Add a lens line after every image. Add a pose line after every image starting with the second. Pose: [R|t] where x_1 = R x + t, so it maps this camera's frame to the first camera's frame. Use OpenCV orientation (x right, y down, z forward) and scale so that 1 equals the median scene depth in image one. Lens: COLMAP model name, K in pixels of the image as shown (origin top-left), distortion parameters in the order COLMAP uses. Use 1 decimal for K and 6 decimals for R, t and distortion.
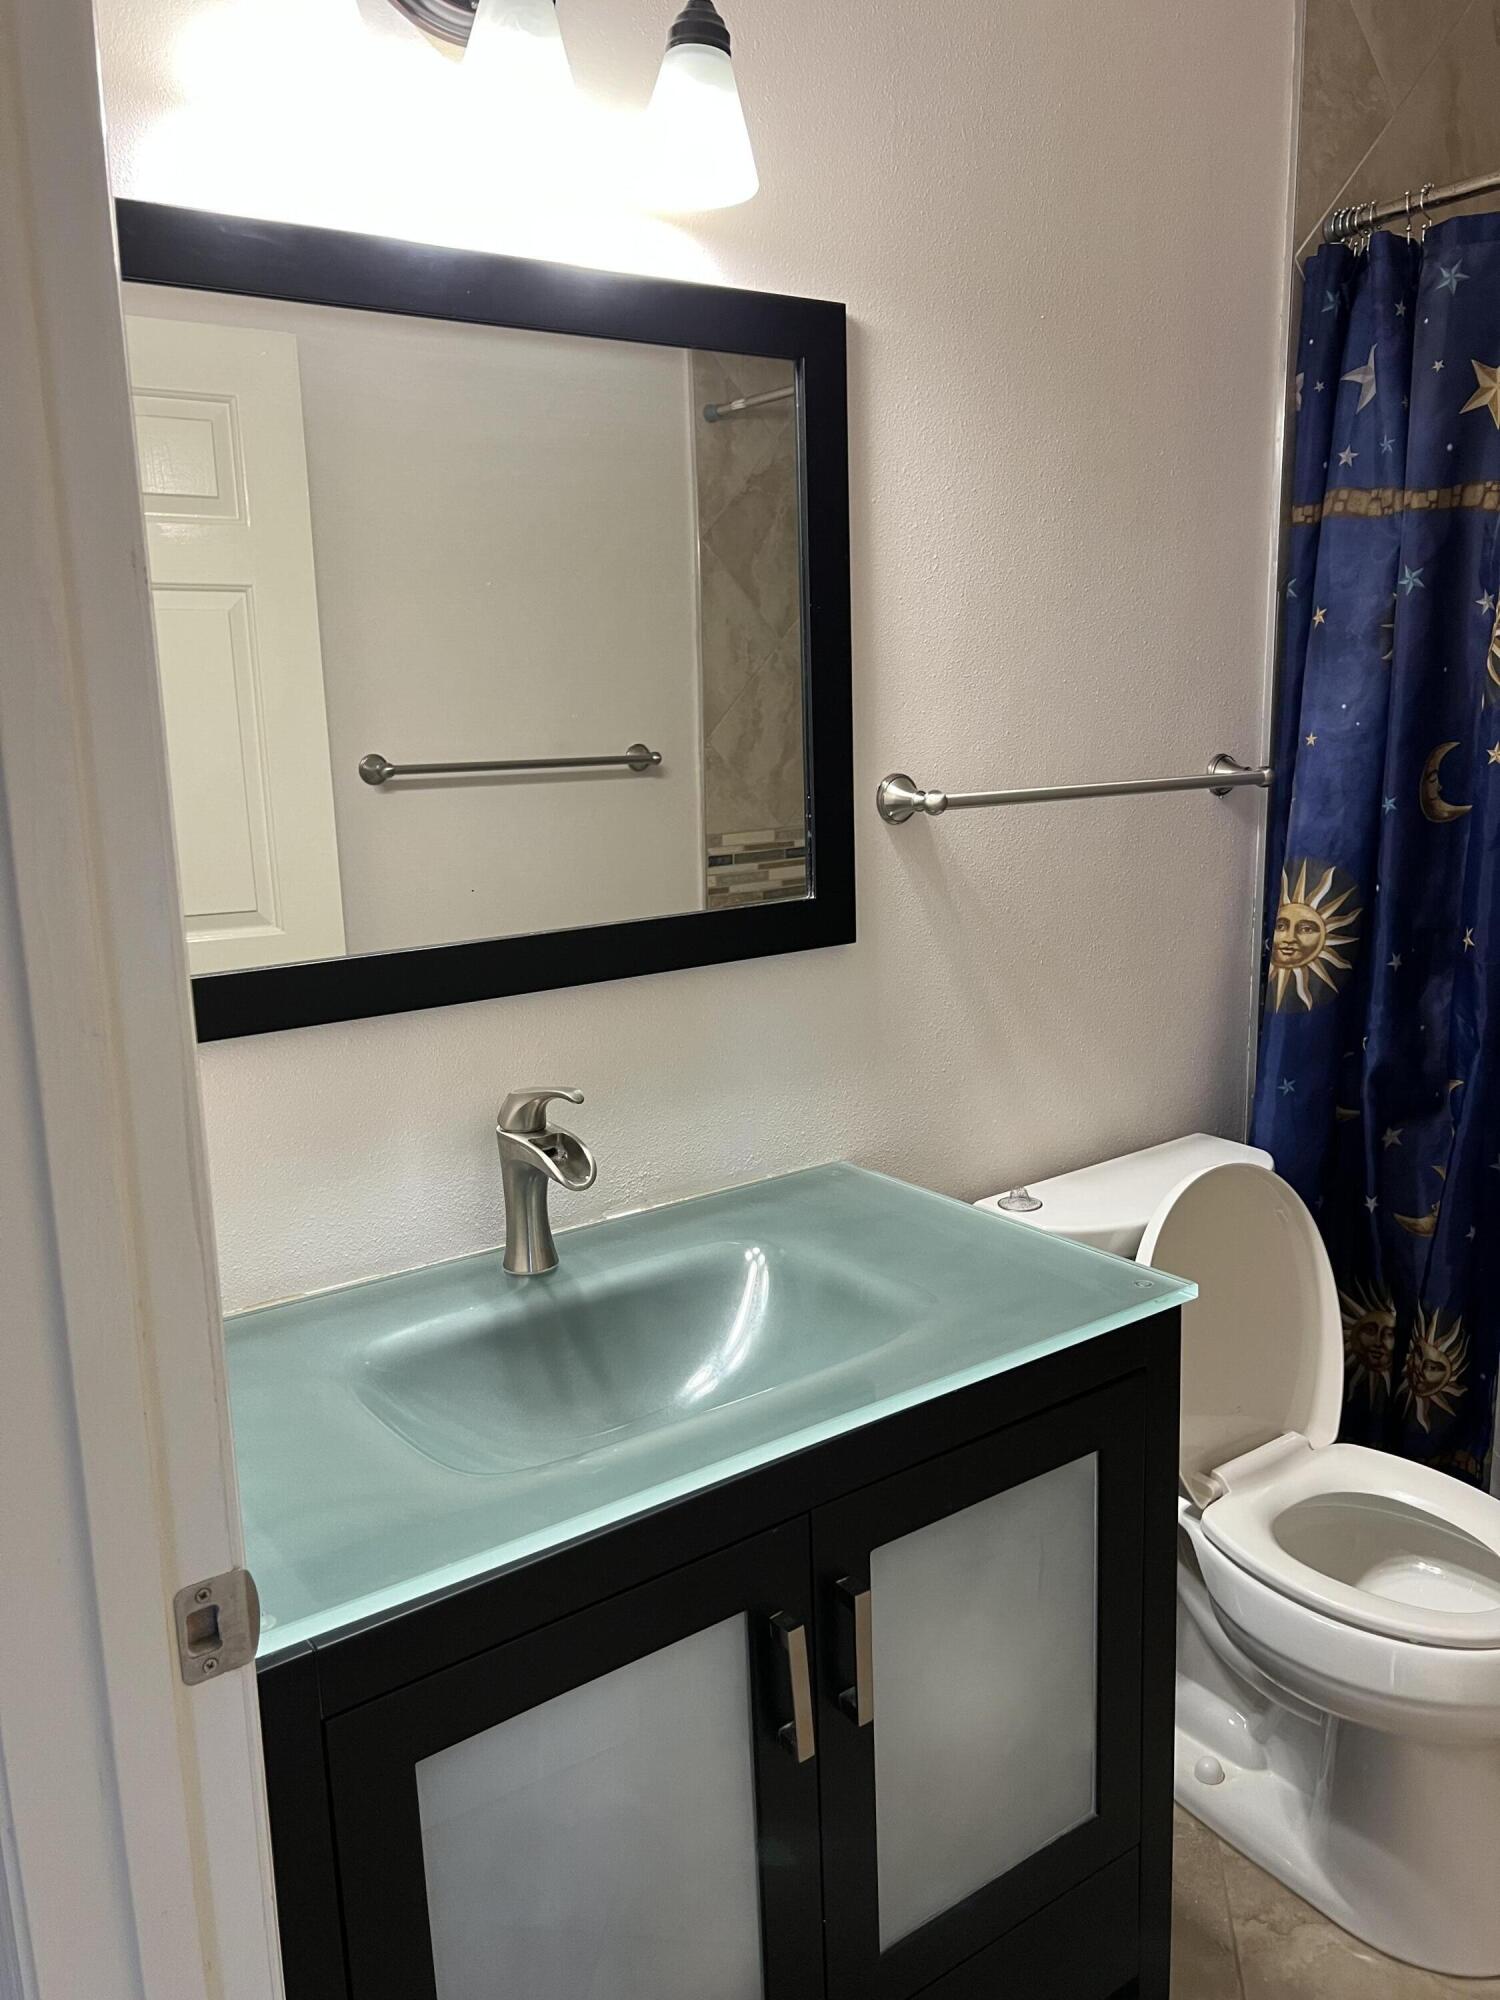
lens RADIAL K [[1520.1, 0, 749.6], [0, 1520.1, 998.3], [0, 0, 1]] dist [0.053173, -0.029365]
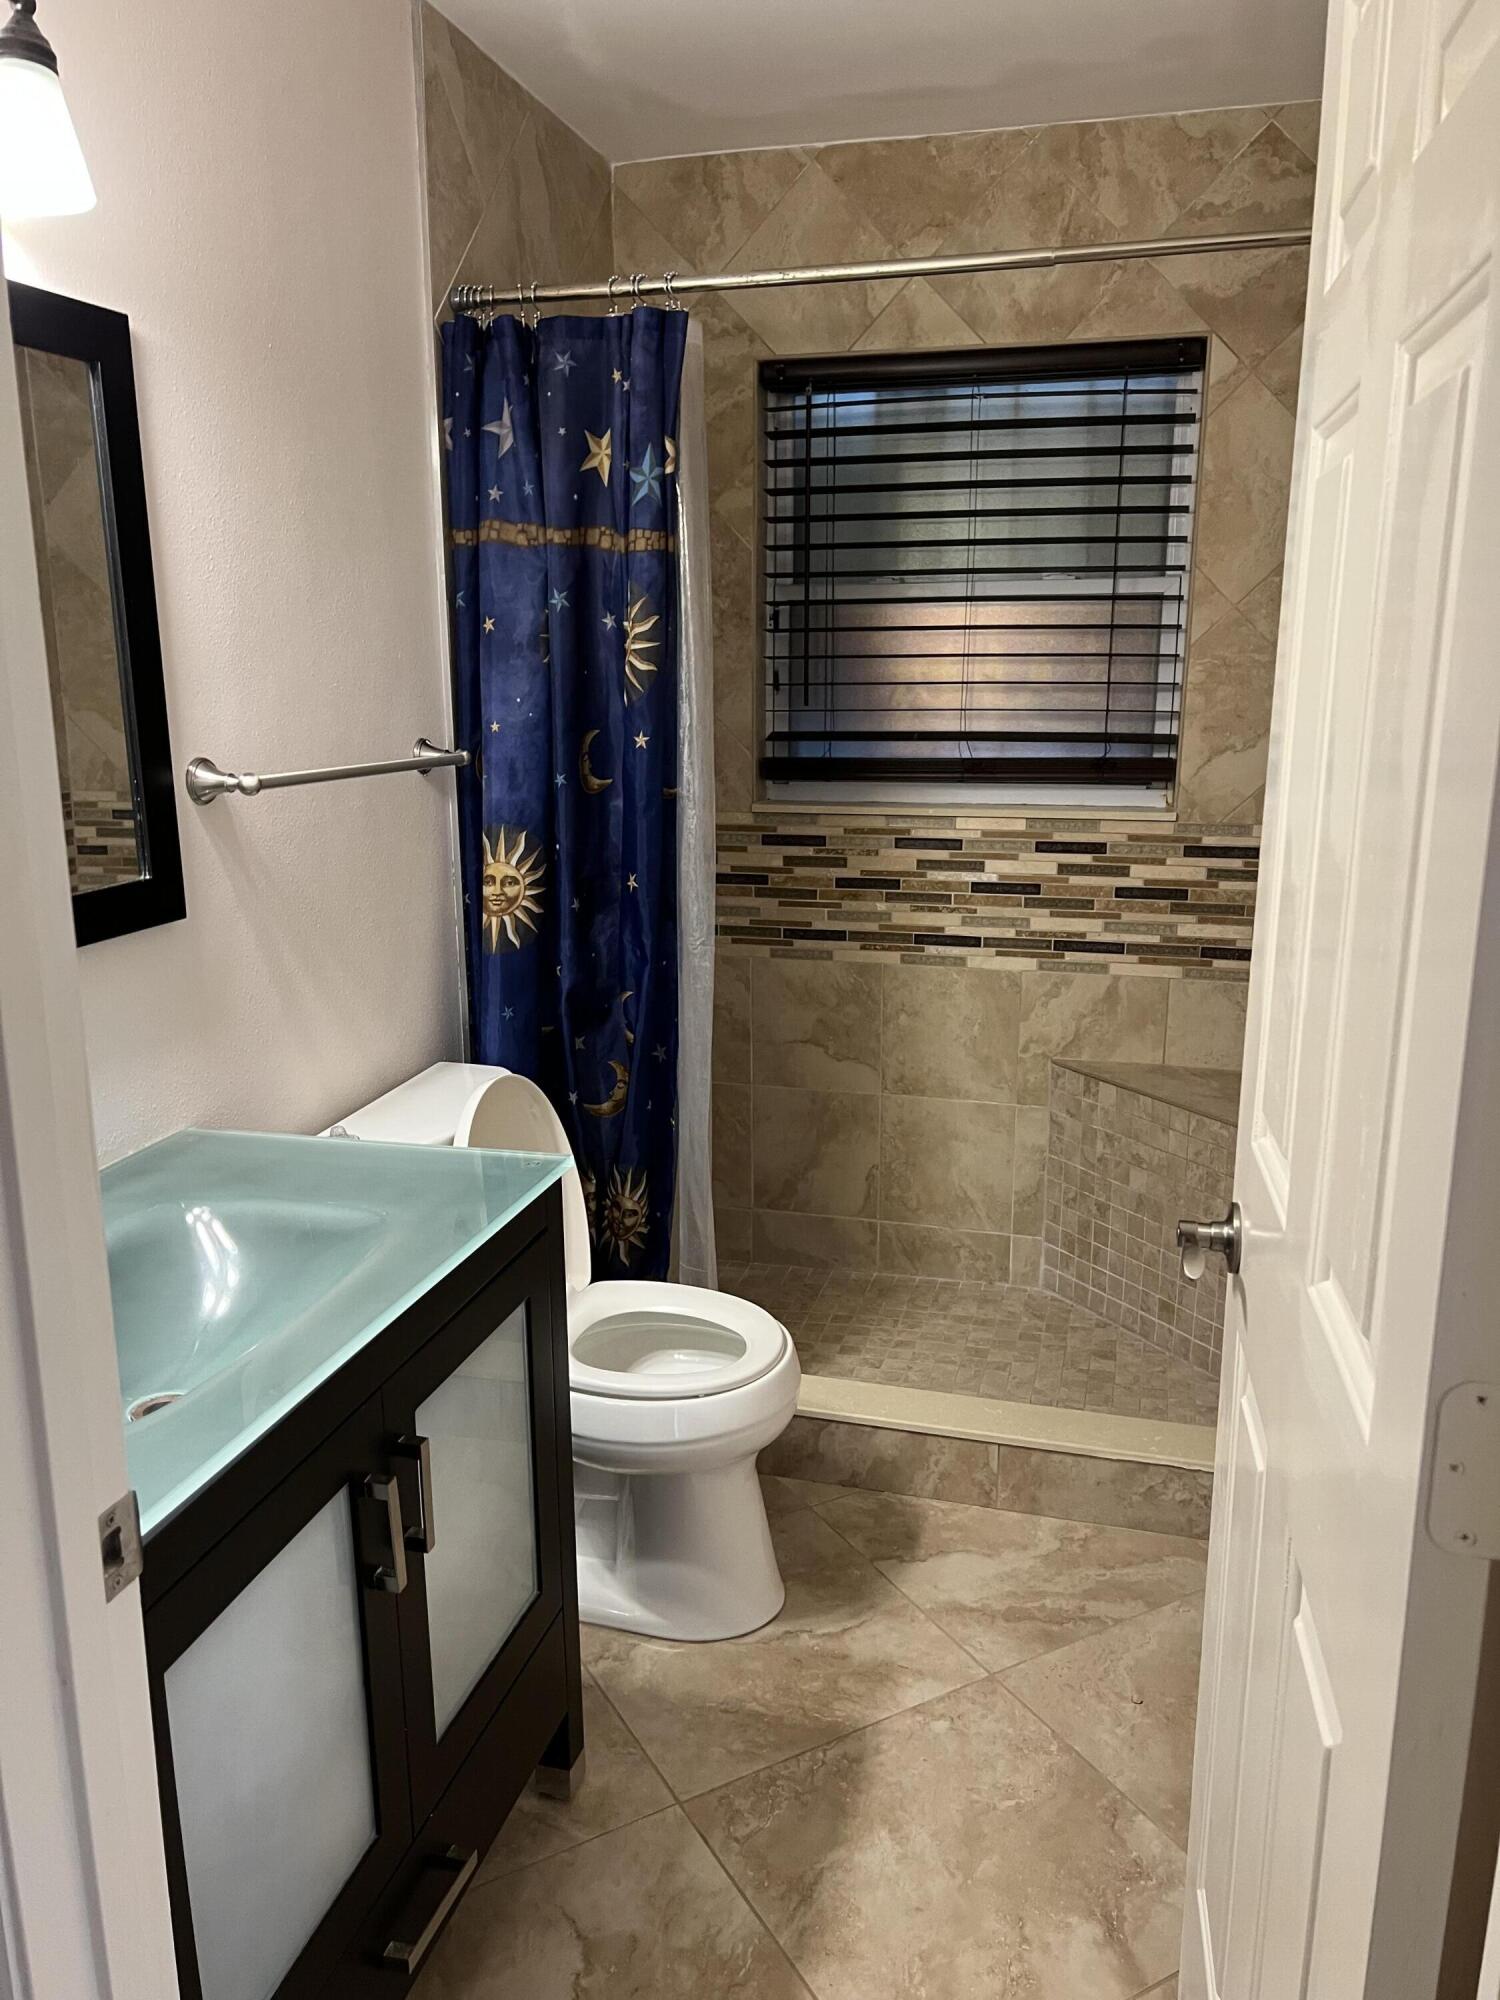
lens RADIAL K [[1495.2, 0, 750.0], [0, 1495.2, 1000.0], [0, 0, 1]] dist [0.103919, -0.141075]
pose [[0.771753, -0.115711, 0.625307, -0.252647], [0.105259, 0.992986, 0.053838, 0.003358], [-0.627151, 0.024269, 0.778520, -0.051264]]
